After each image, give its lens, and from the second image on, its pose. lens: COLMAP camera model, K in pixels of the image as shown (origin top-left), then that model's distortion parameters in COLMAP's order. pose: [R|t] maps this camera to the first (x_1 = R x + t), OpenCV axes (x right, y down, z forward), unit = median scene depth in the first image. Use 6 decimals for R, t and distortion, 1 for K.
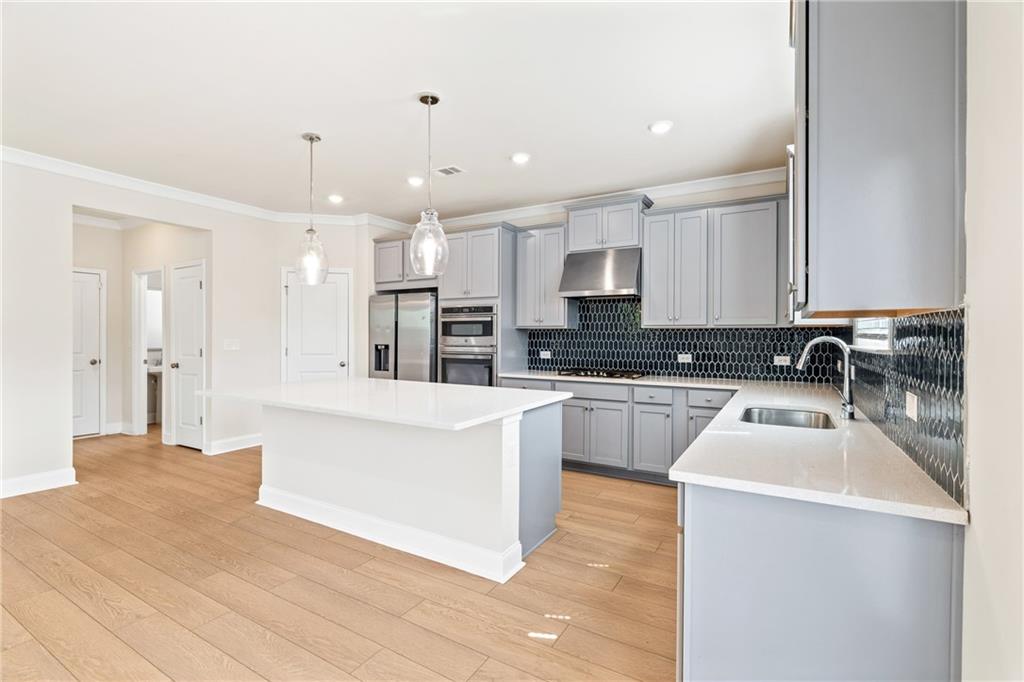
lens RADIAL K [[465.4, 0, 514.7], [0, 465.4, 337.2], [0, 0, 1]] dist [-0.011640, 0.003018]
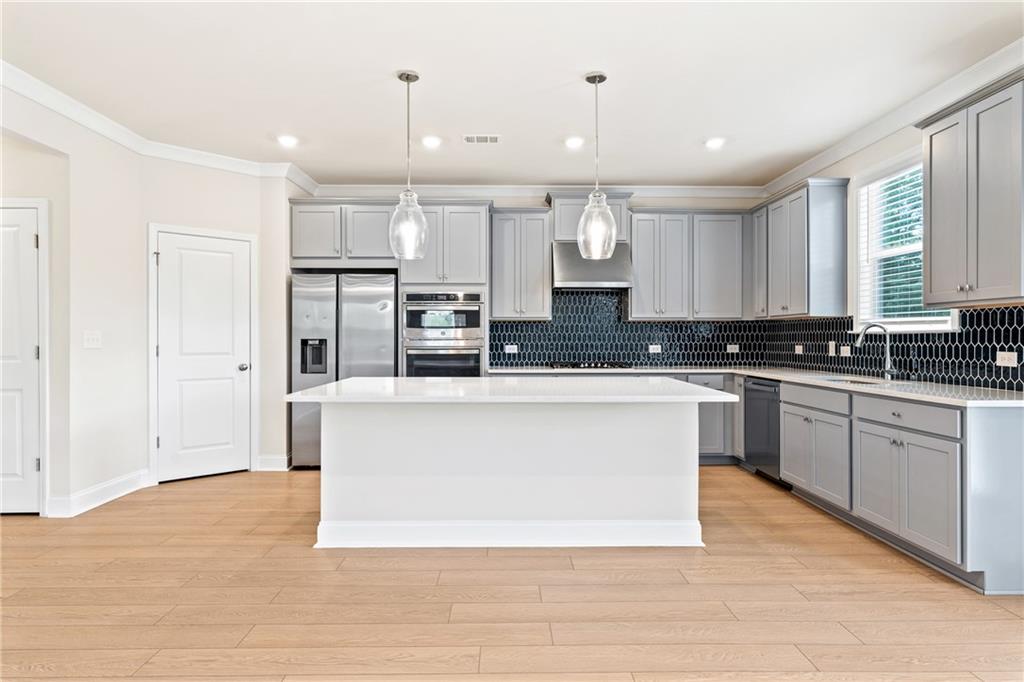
lens RADIAL K [[564.4, 0, 513.6], [0, 564.4, 340.1], [0, 0, 1]] dist [-0.007728, 0.000538]
pose [[0.854604, -0.004981, 0.519256, -0.555604], [0.003811, 0.999987, 0.003321, 0.018062], [-0.519266, -0.000859, 0.854612, 0.047093]]
